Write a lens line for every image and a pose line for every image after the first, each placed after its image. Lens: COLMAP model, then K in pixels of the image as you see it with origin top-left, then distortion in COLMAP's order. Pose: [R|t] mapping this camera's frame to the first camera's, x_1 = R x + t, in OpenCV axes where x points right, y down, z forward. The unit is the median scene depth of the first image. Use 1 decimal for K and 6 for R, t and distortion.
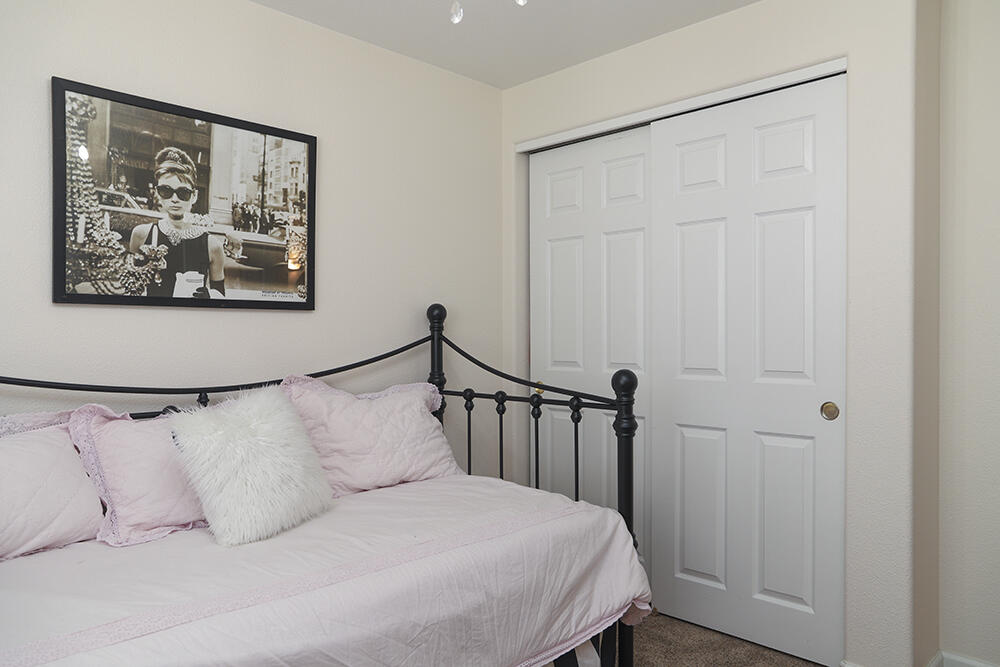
lens RADIAL K [[701.8, 0, 506.7], [0, 701.8, 341.6], [0, 0, 1]] dist [-0.060666, 0.071520]
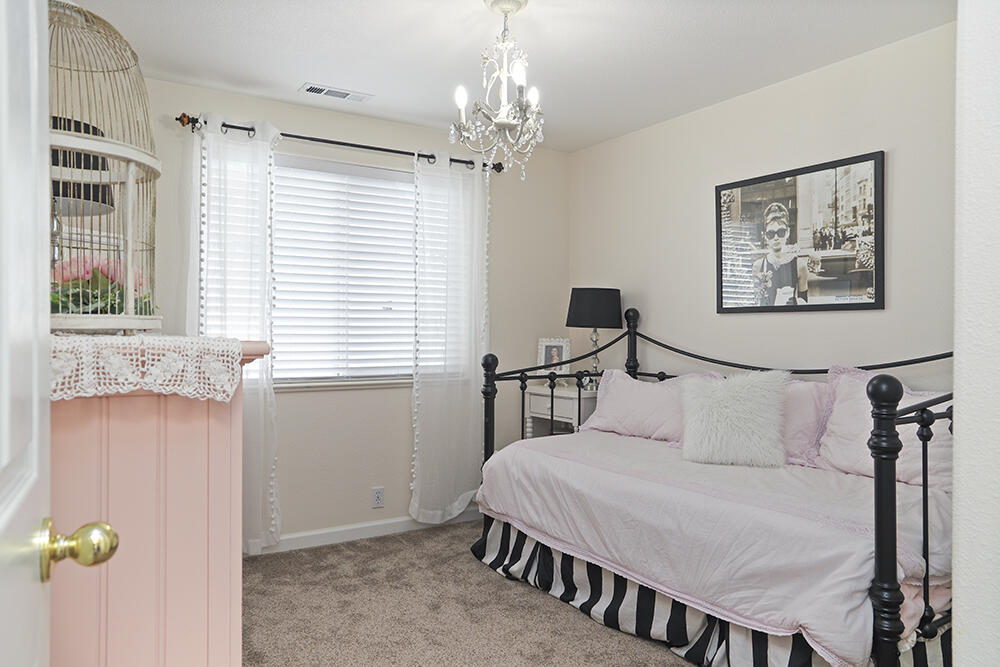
lens RADIAL K [[701.8, 0, 501.6], [0, 701.8, 332.2], [0, 0, 1]] dist [-0.060666, 0.071520]
pose [[-0.225374, -0.001984, -0.974270, 1.033339], [-0.012144, 0.999926, 0.000773, -0.002818], [0.974197, 0.012006, -0.225381, 0.748743]]
